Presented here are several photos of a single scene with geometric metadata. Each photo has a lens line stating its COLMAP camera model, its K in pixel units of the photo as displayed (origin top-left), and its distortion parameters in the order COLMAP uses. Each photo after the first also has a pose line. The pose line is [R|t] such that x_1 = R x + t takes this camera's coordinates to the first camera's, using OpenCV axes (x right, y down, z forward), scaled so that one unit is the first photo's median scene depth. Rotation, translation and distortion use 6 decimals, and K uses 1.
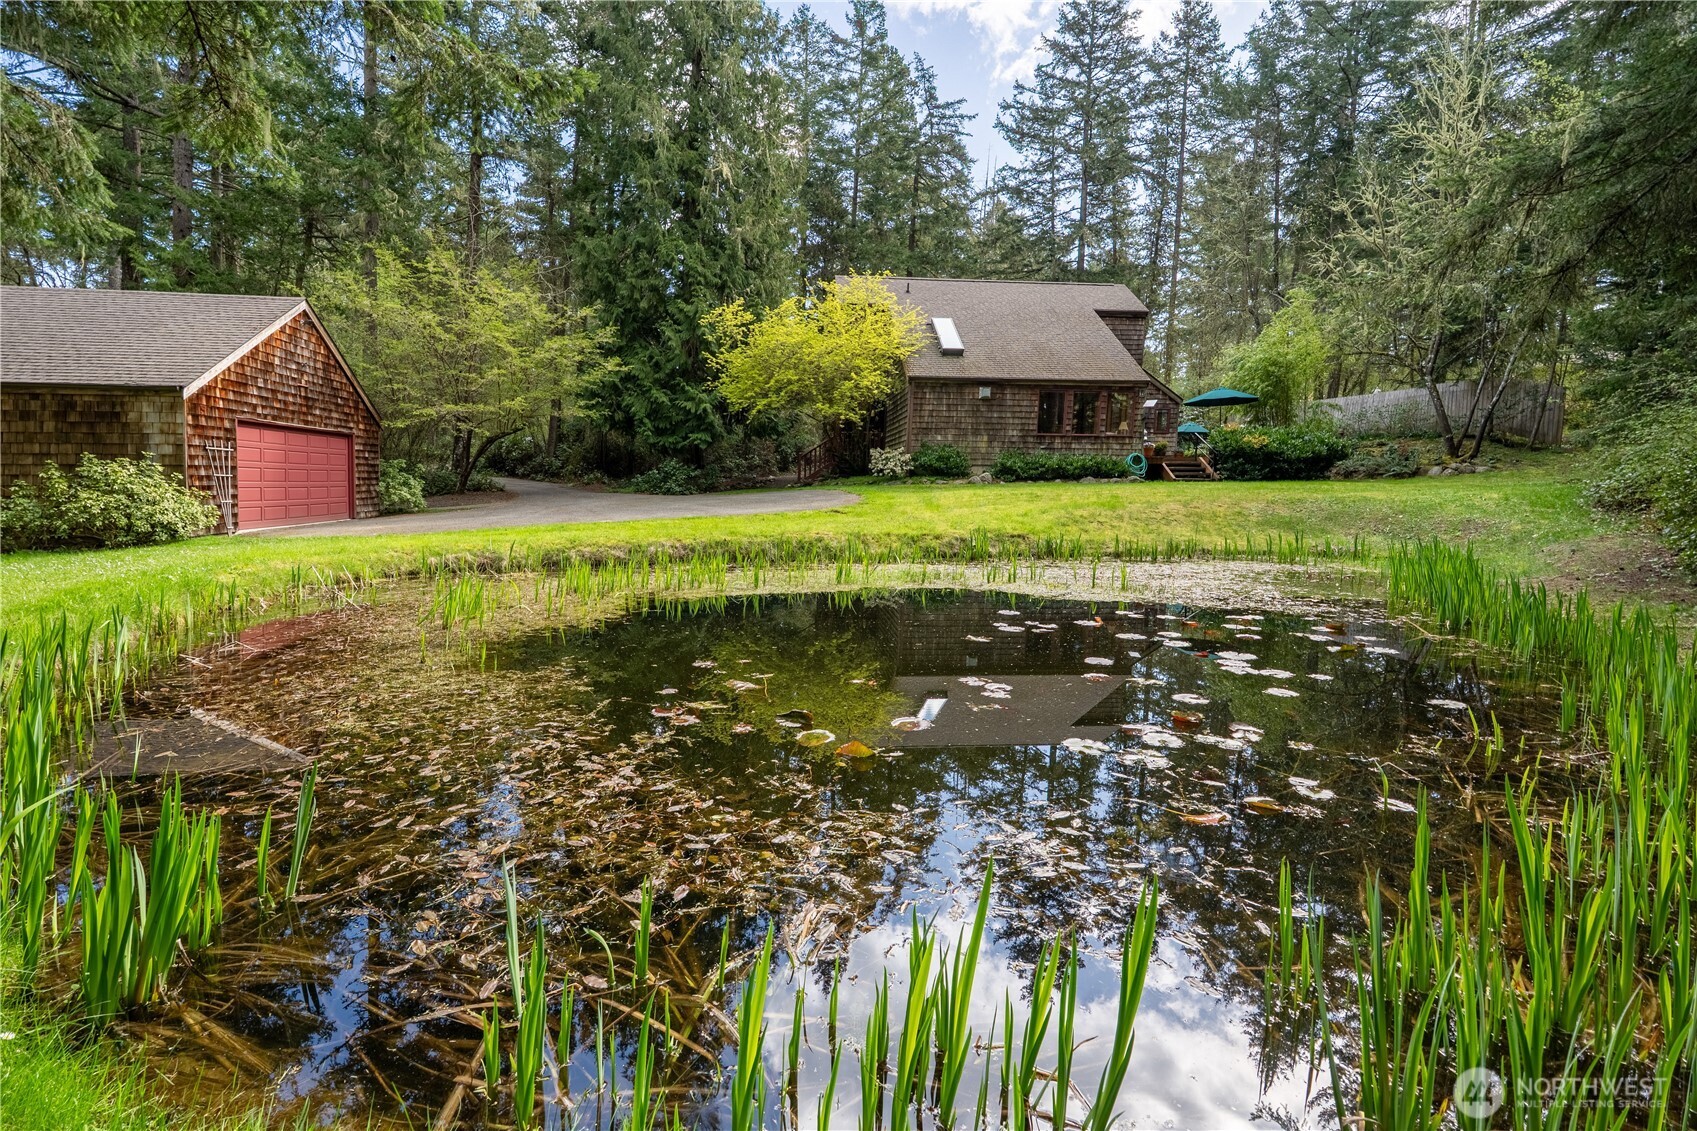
lens RADIAL K [[781.0, 0, 846.8], [0, 781.0, 528.4], [0, 0, 1]] dist [0.000773, 0.000143]
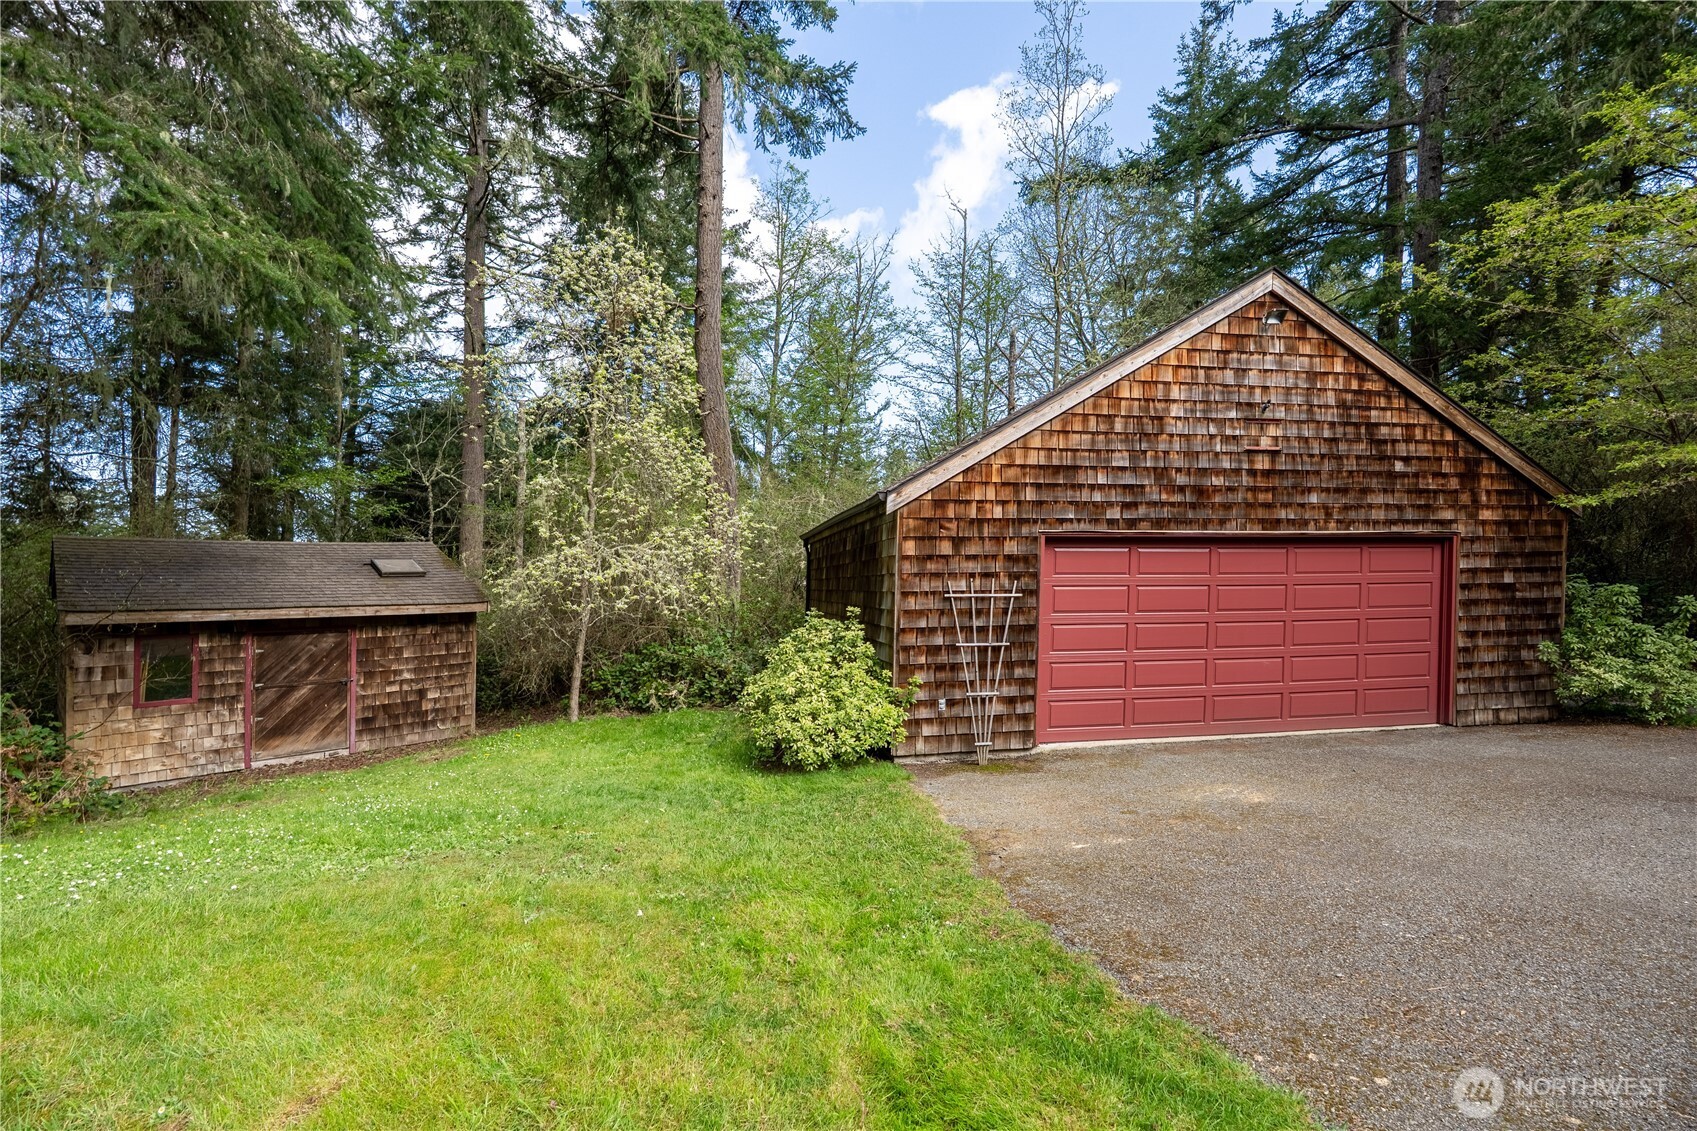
lens RADIAL K [[771.1, 0, 866.6], [0, 771.1, 599.3], [0, 0, 1]] dist [-0.001469, 0.000551]
pose [[0.008364, 0.018336, -0.999797, -0.168885], [-0.047802, 0.998696, 0.017916, -0.066181], [0.998822, 0.047642, 0.009230, 0.578513]]
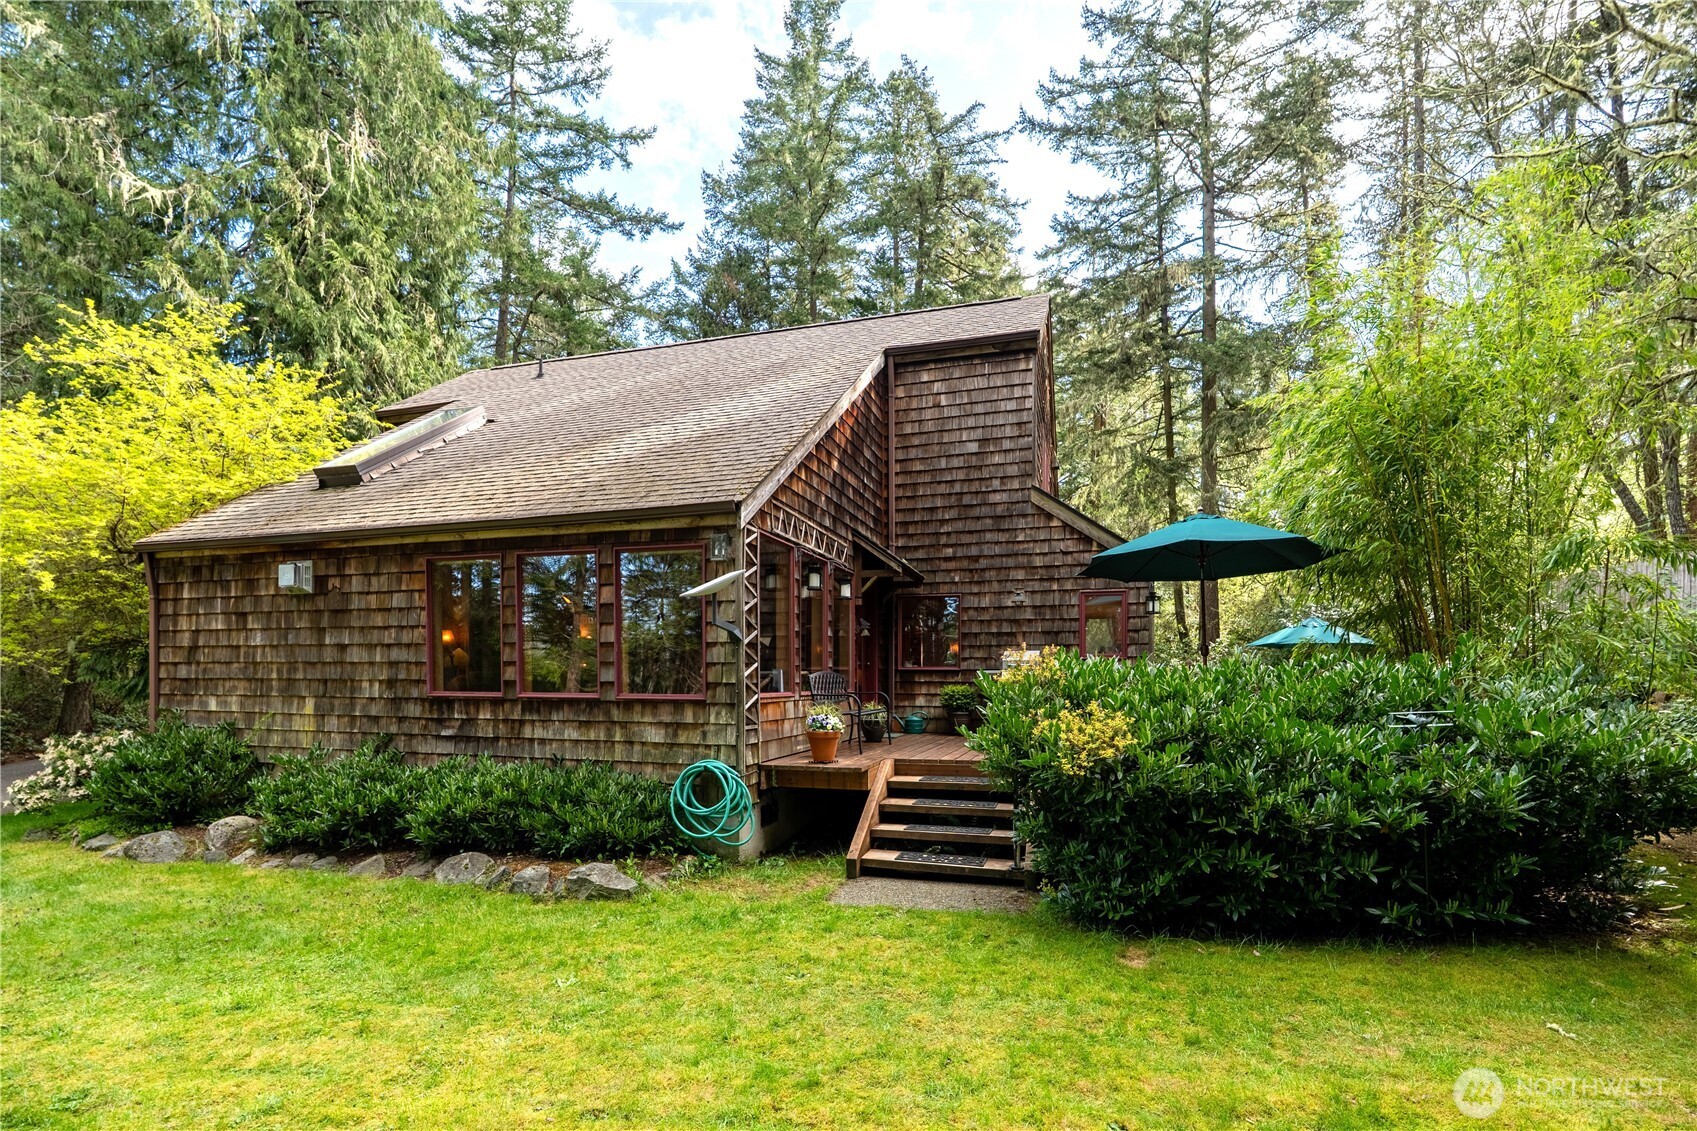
lens RADIAL K [[792.1, 0, 854.6], [0, 792.1, 661.4], [0, 0, 1]] dist [-0.001564, -0.000451]
pose [[0.924751, -0.013948, -0.380317, 0.574843], [-0.014602, 0.997292, -0.072079, -0.121324], [0.380292, 0.072208, 0.922043, 0.819943]]
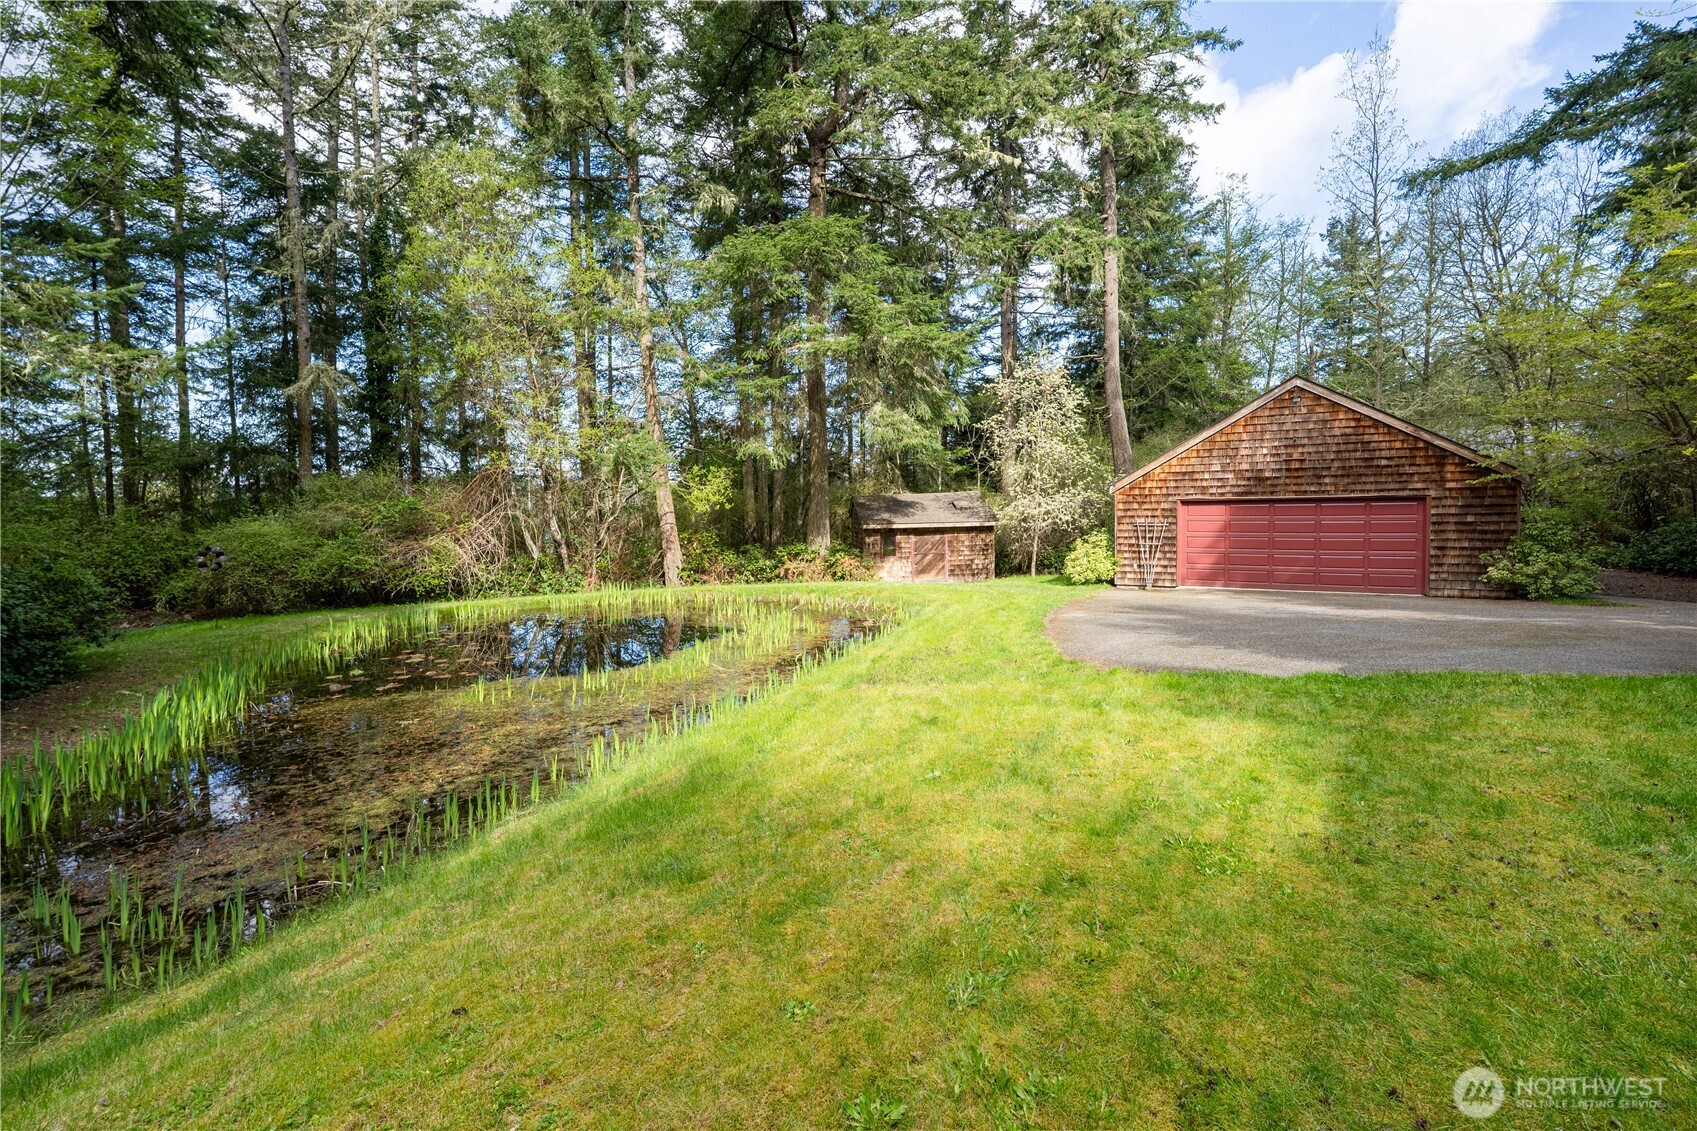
lens RADIAL K [[772.6, 0, 848.5], [0, 772.6, 565.5], [0, 0, 1]] dist [0.003063, 0.000127]
pose [[-0.657013, 0.075187, -0.750121, 0.370211], [-0.024930, 0.992303, 0.121297, -0.115477], [0.753467, 0.098394, -0.650081, 0.946441]]
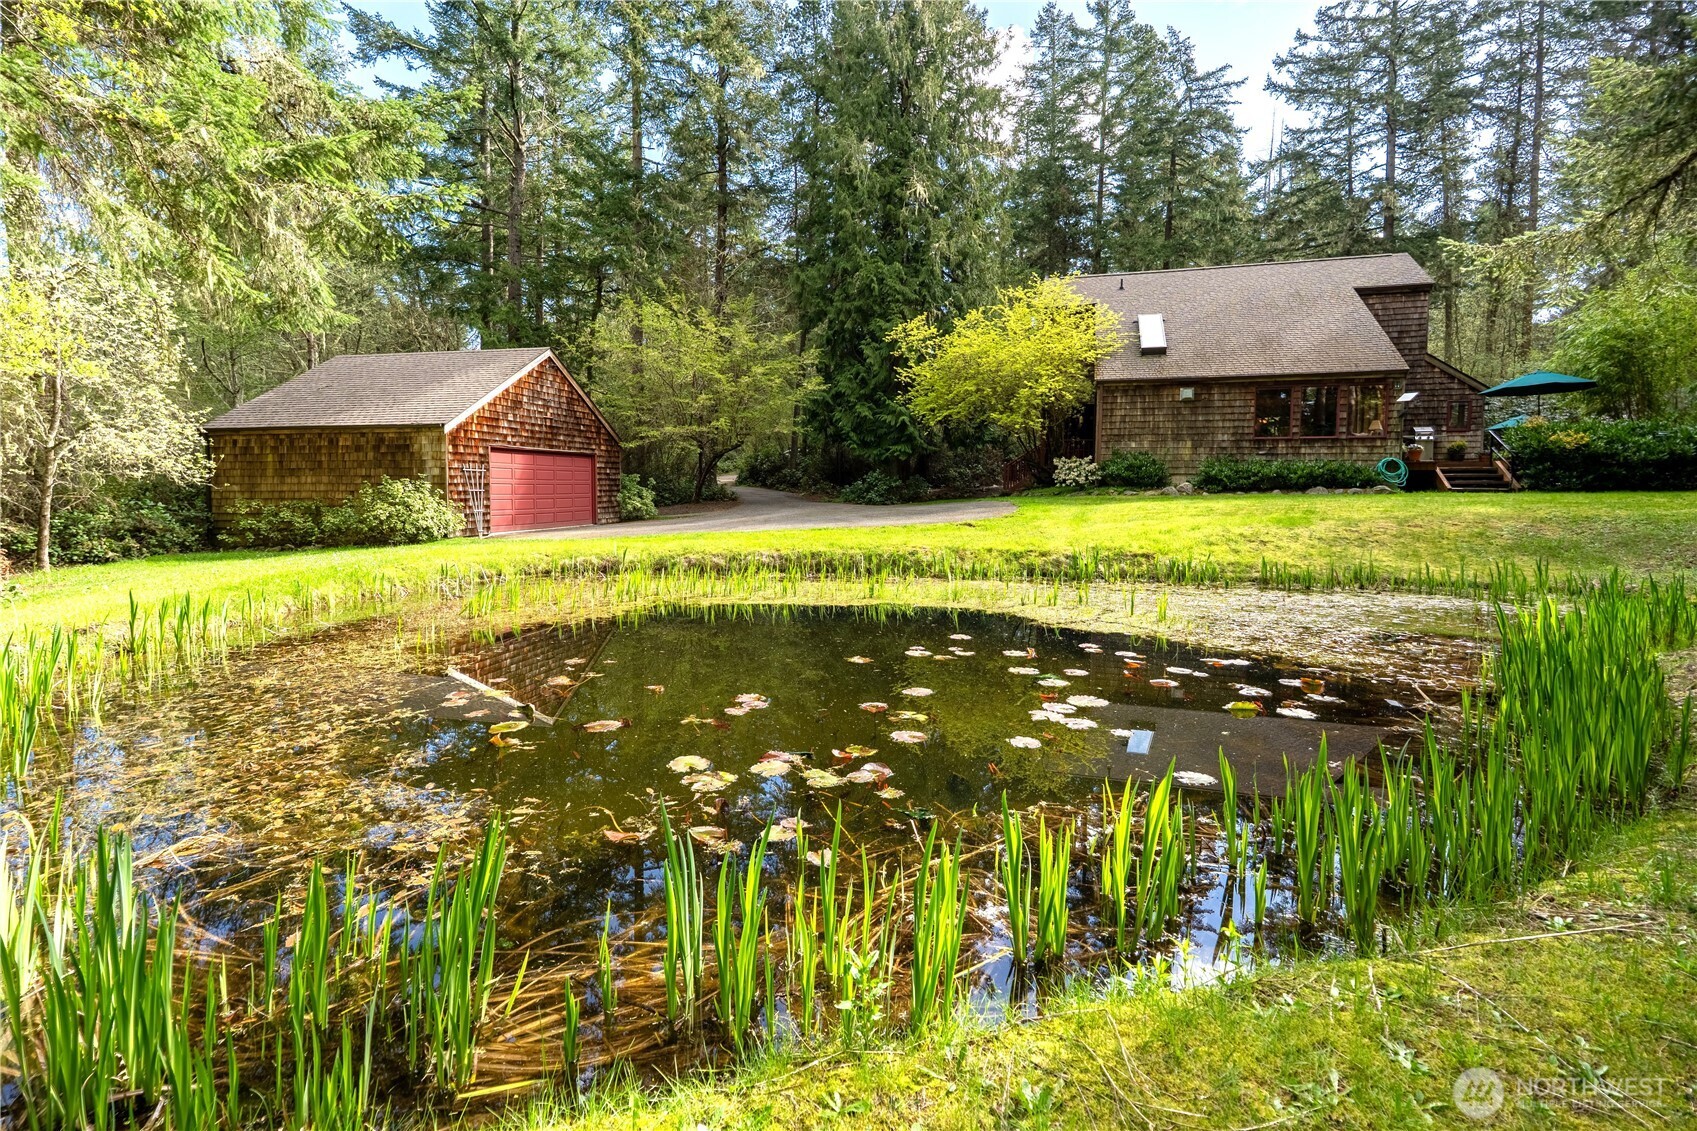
lens RADIAL K [[790.7, 0, 846.8], [0, 790.7, 512.2], [0, 0, 1]] dist [0.000709, 0.000404]
pose [[0.926038, 0.008873, -0.377325, 0.168339], [-0.019751, 0.999493, -0.024967, -0.007204], [0.376912, 0.030573, 0.925744, 0.013247]]
